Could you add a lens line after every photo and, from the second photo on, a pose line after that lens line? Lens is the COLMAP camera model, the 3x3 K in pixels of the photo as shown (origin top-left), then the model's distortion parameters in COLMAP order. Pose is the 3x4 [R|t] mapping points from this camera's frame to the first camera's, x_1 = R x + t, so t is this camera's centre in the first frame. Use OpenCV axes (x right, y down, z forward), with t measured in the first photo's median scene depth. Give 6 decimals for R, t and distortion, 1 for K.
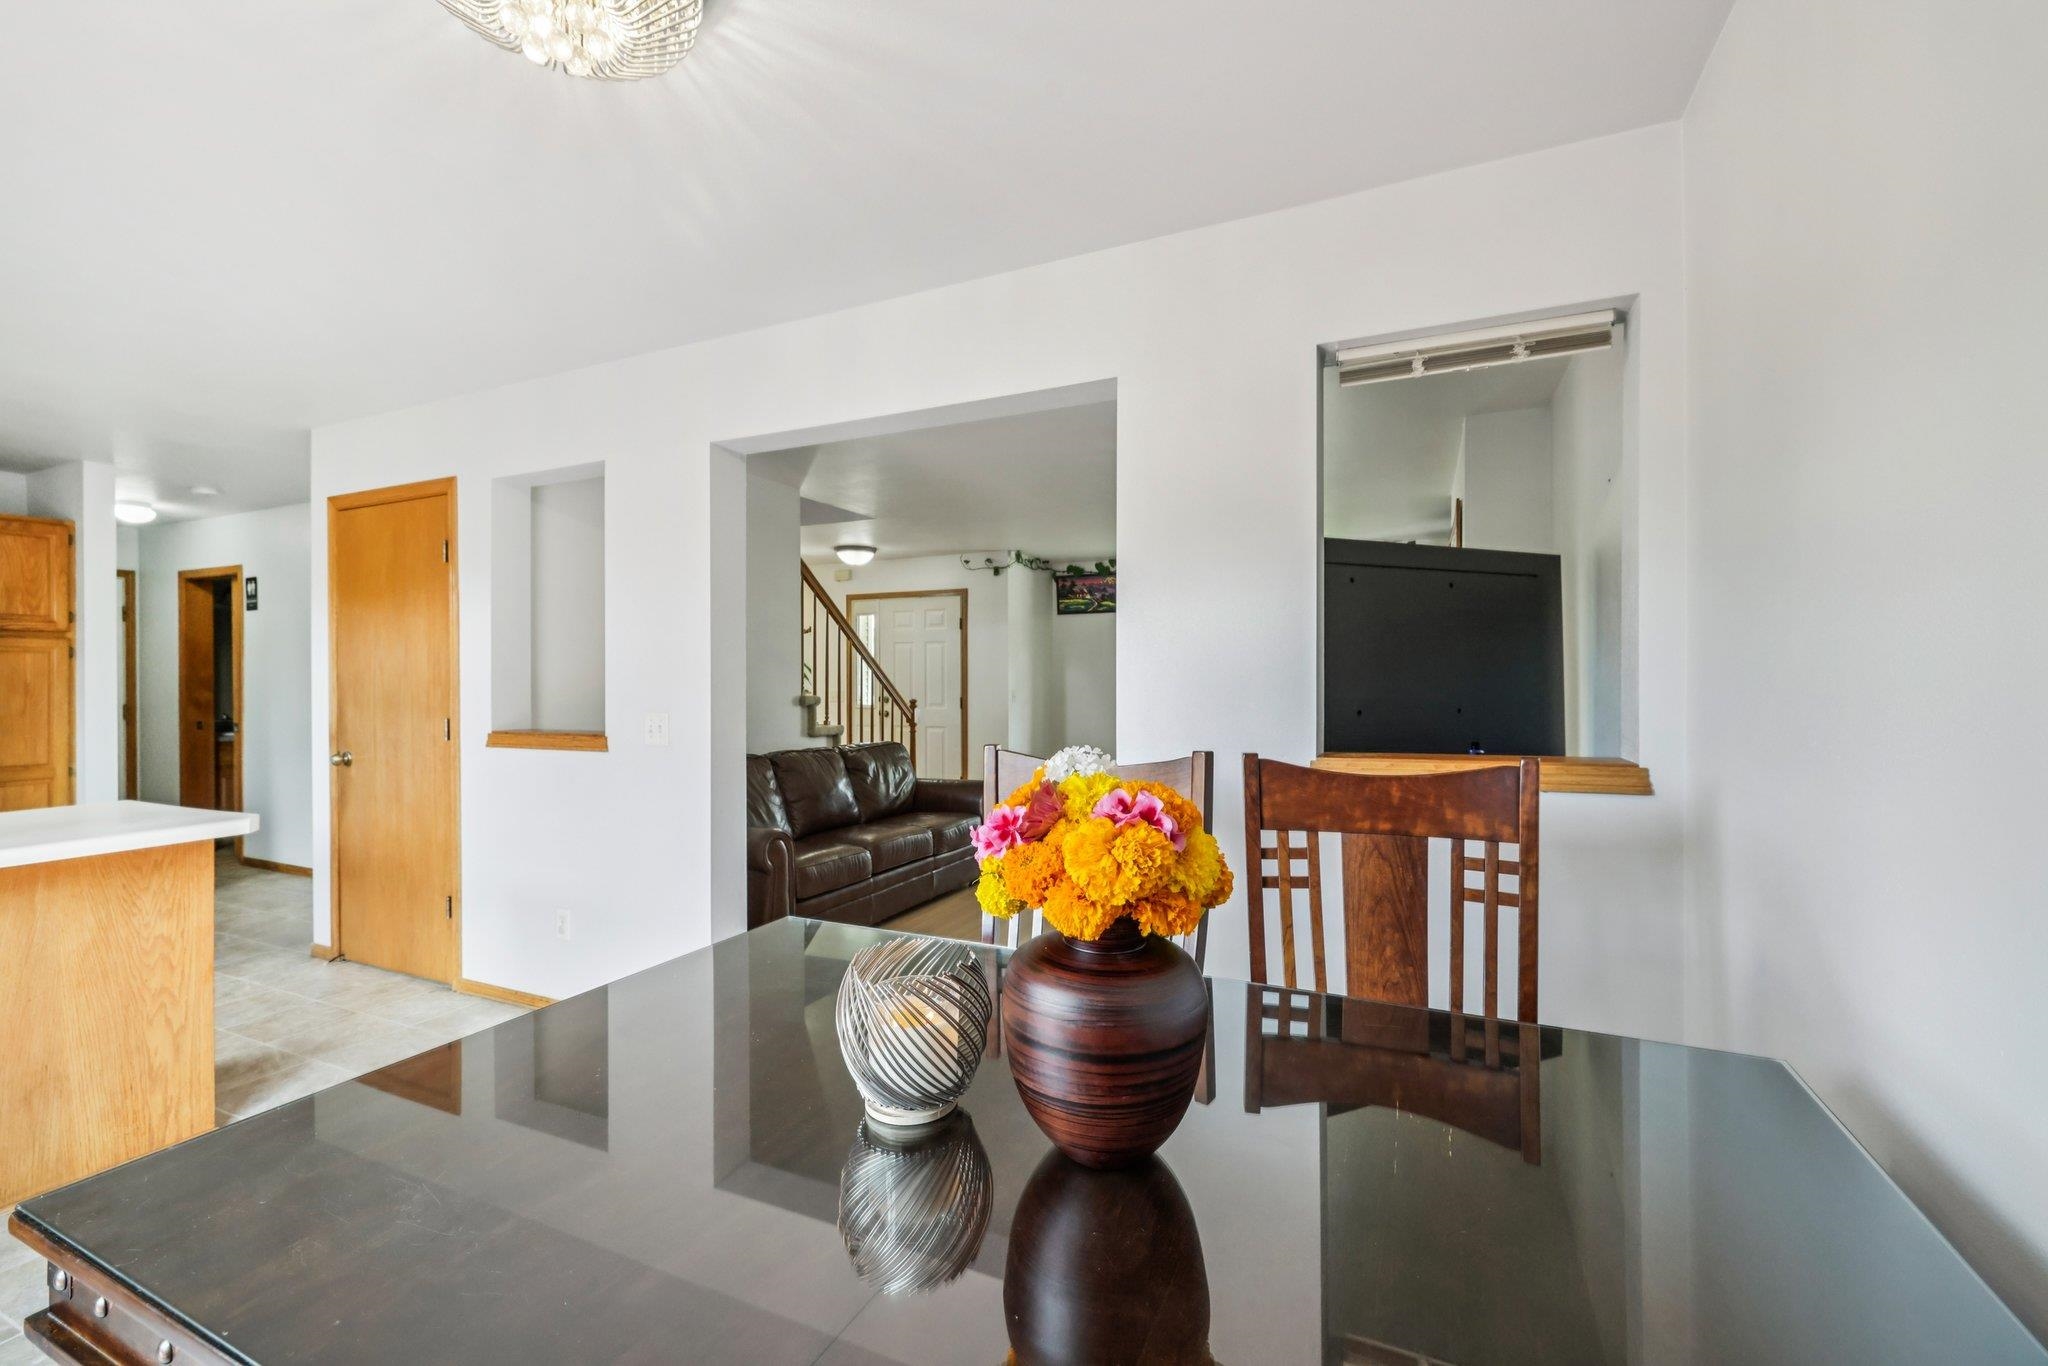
lens RADIAL K [[860.8, 0, 1034.3], [0, 860.8, 671.3], [0, 0, 1]] dist [-0.002074, 0.001339]
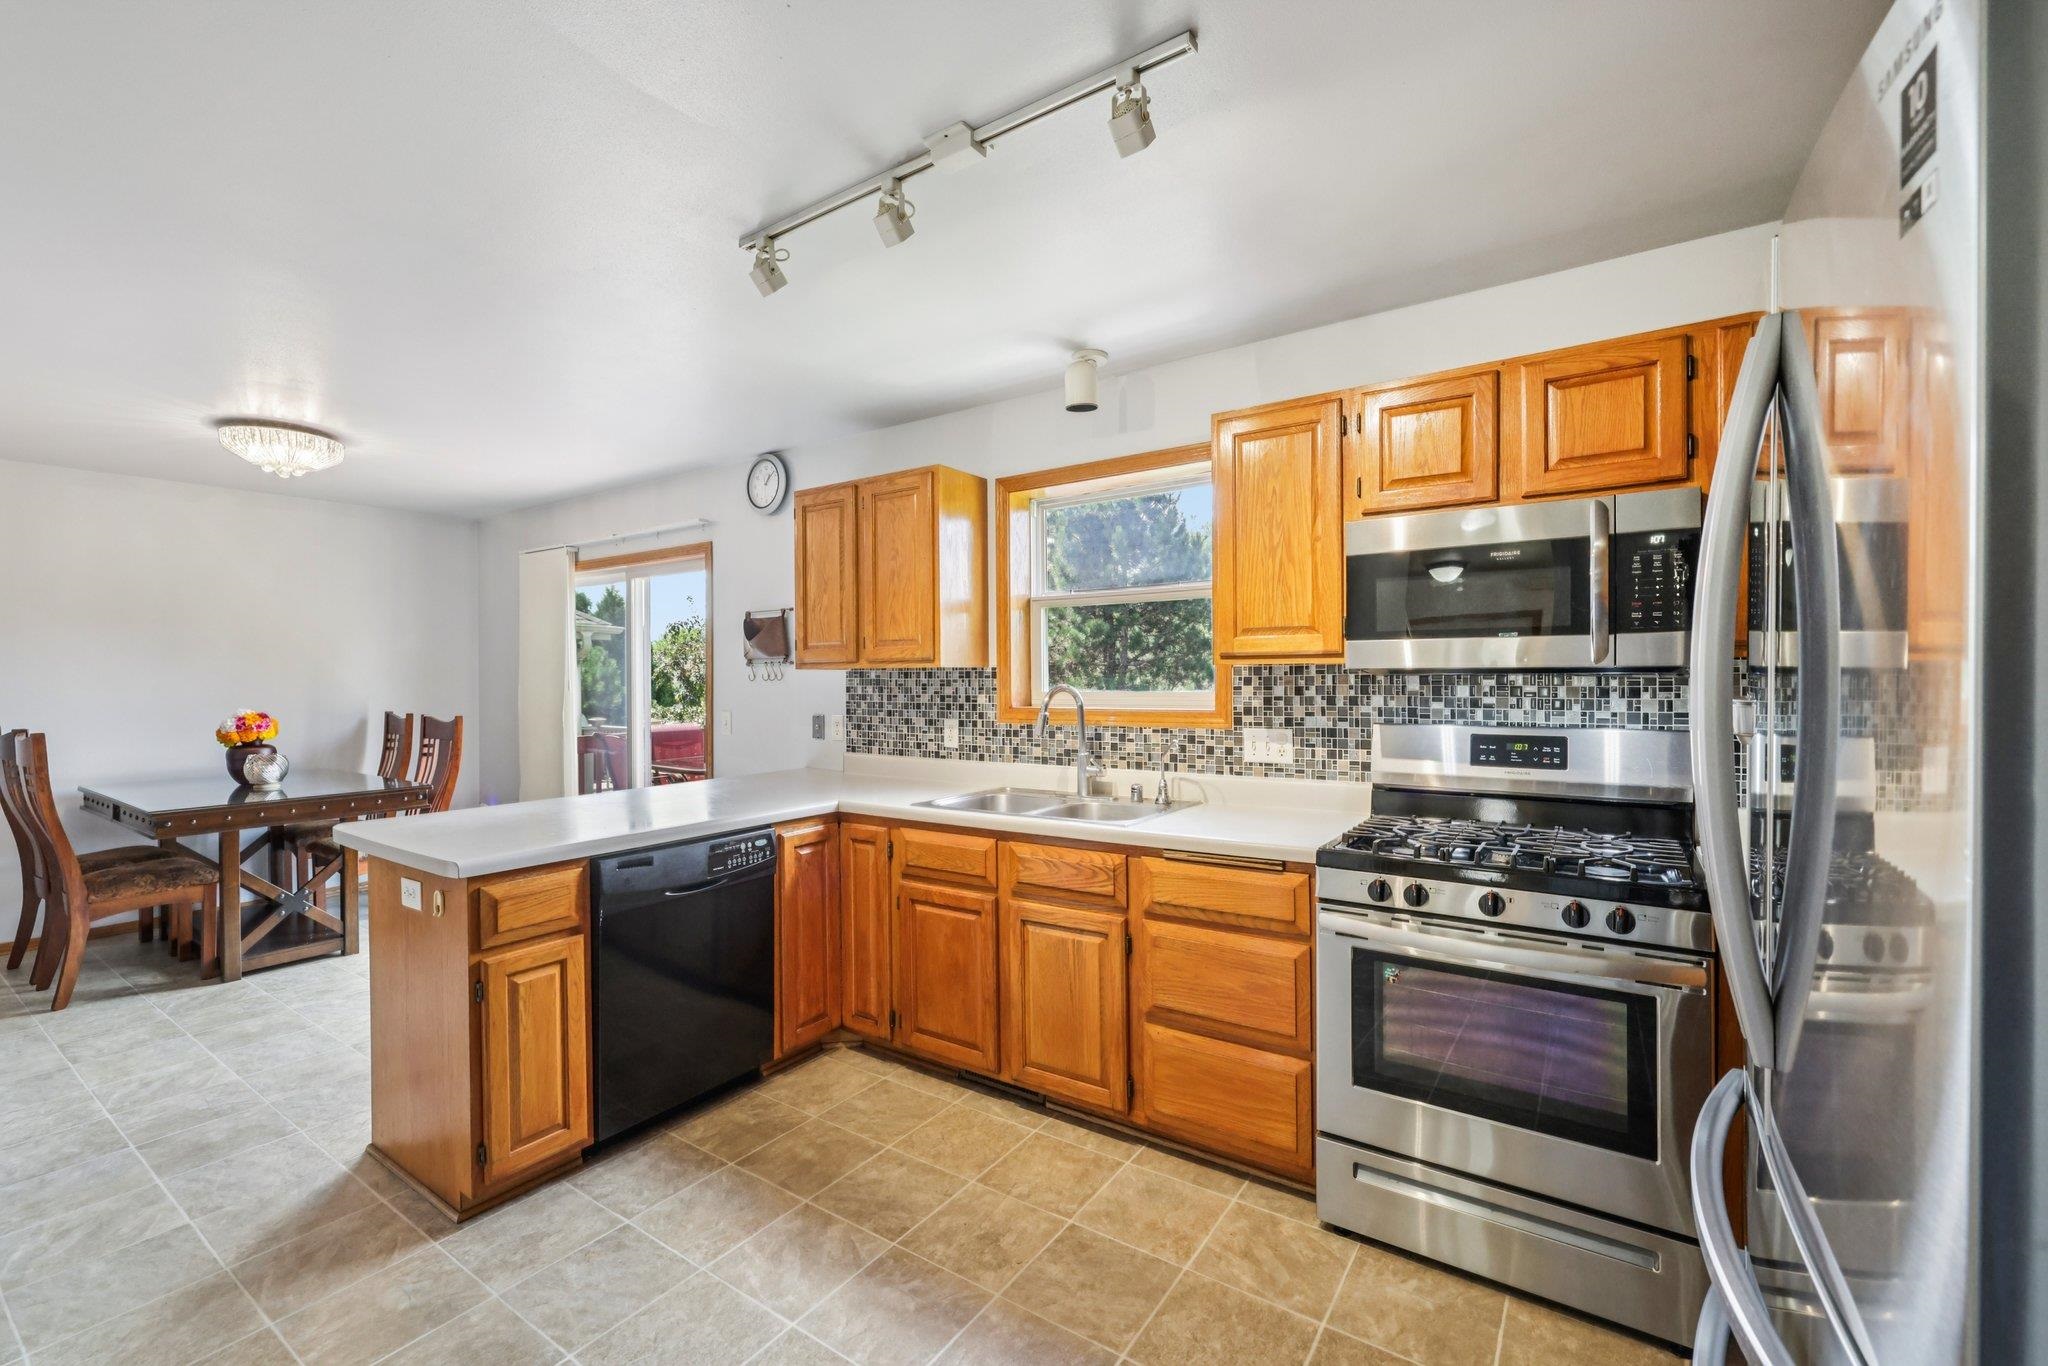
lens RADIAL K [[860.8, 0, 1026.2], [0, 860.8, 673.5], [0, 0, 1]] dist [-0.002074, 0.001339]
pose [[-0.985260, 0.015122, 0.170392, -1.031209], [0.013989, 0.999871, -0.007848, -0.001407], [-0.170489, -0.005348, -0.985345, 1.018224]]
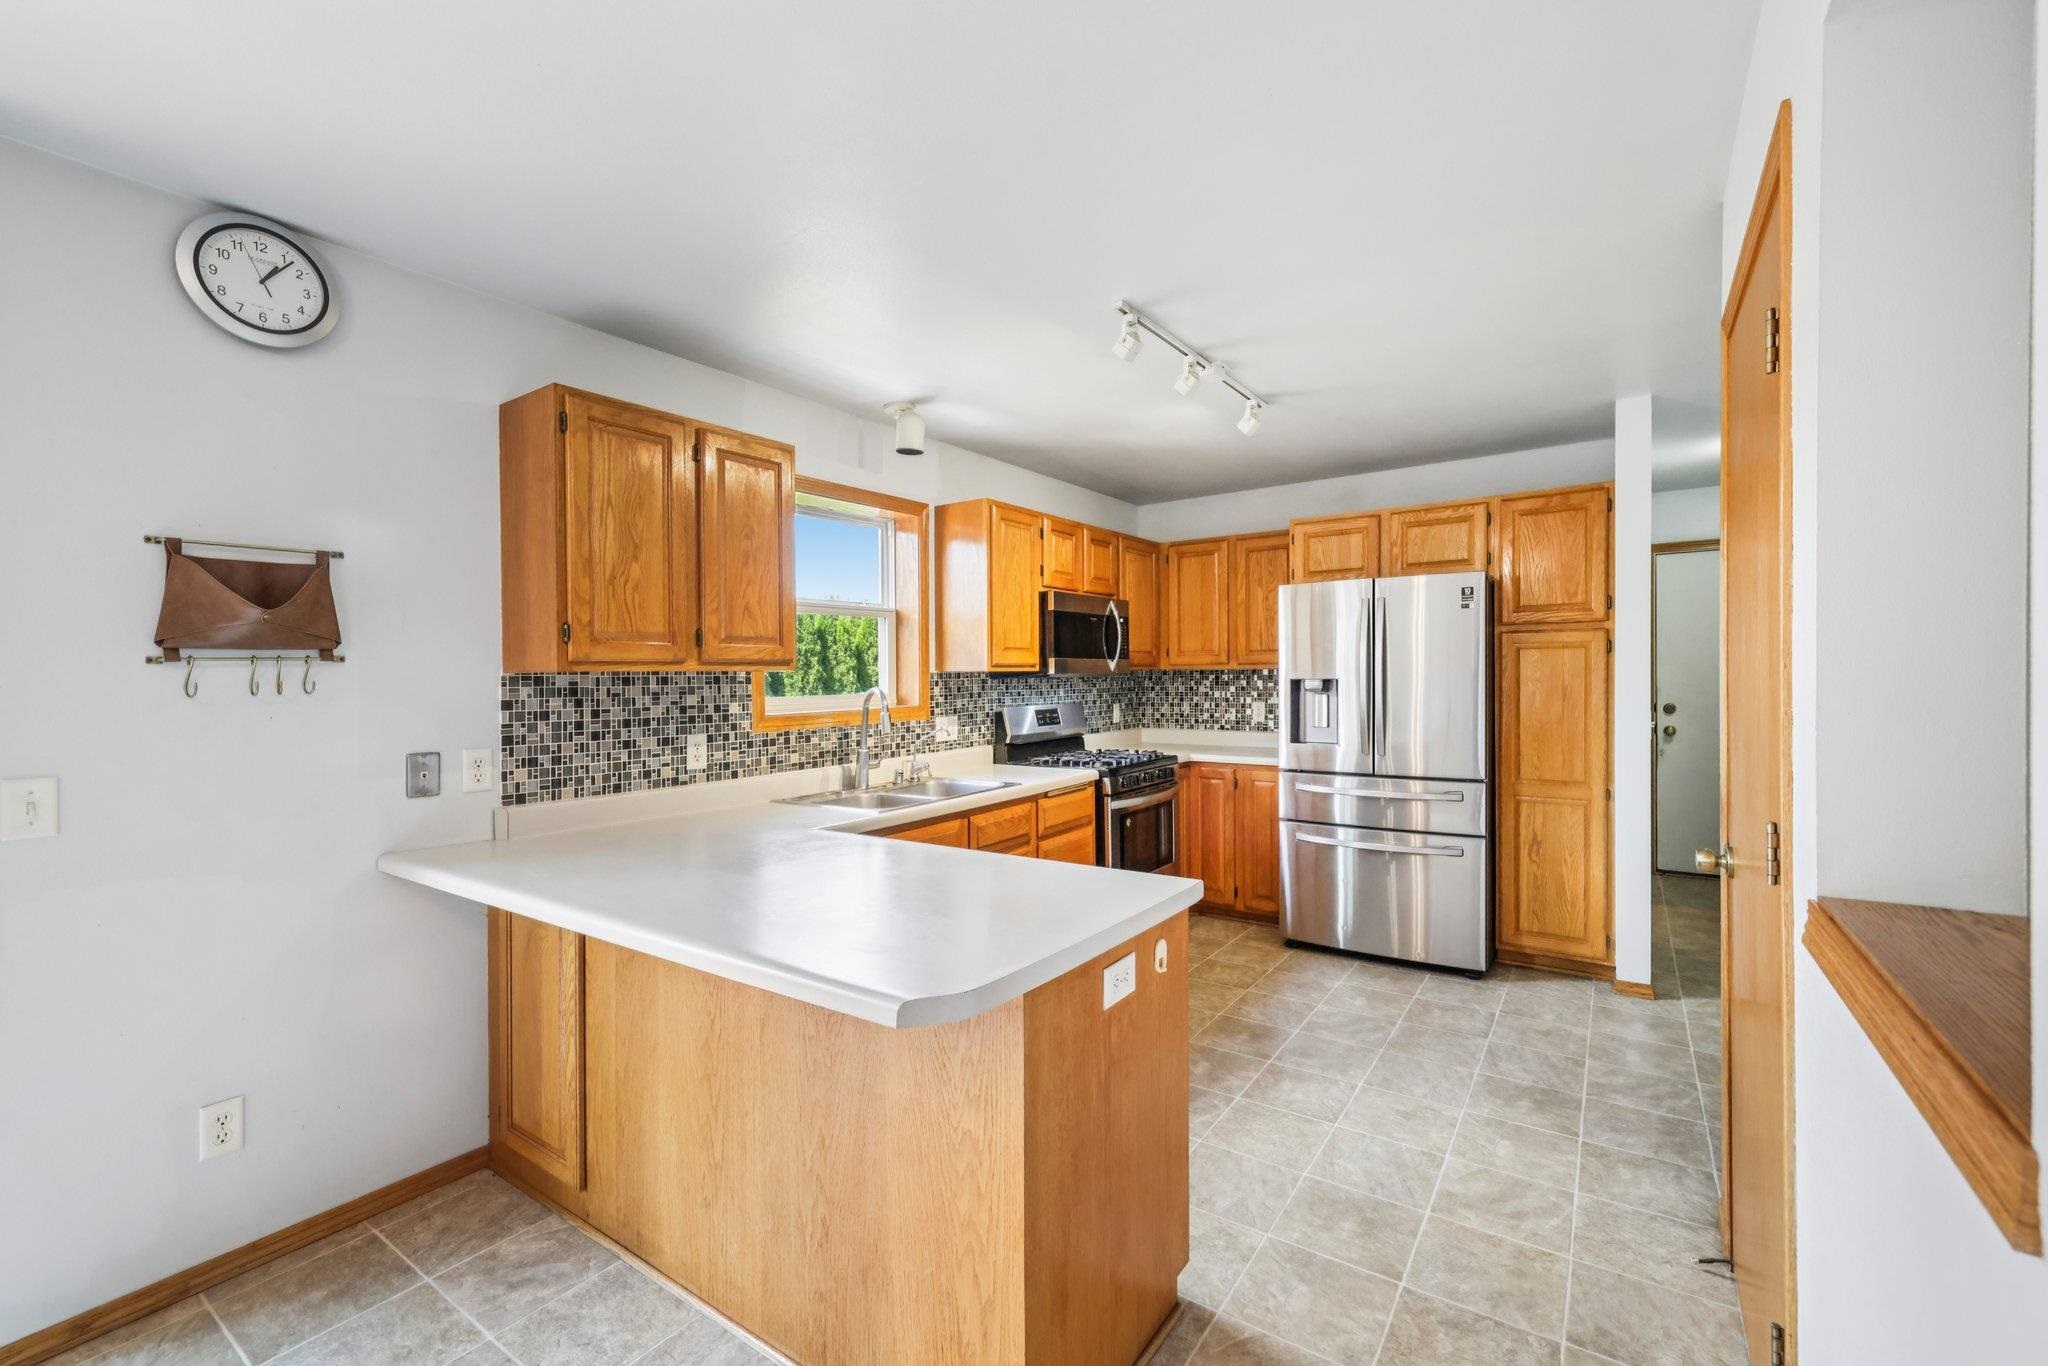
lens RADIAL K [[860.8, 0, 1019.5], [0, 860.8, 684.6], [0, 0, 1]] dist [-0.002074, 0.001339]
pose [[-0.187951, 0.019919, -0.981976, -0.225926], [0.019786, 0.999668, 0.016491, -0.010376], [0.981979, -0.016329, -0.188283, 0.606943]]
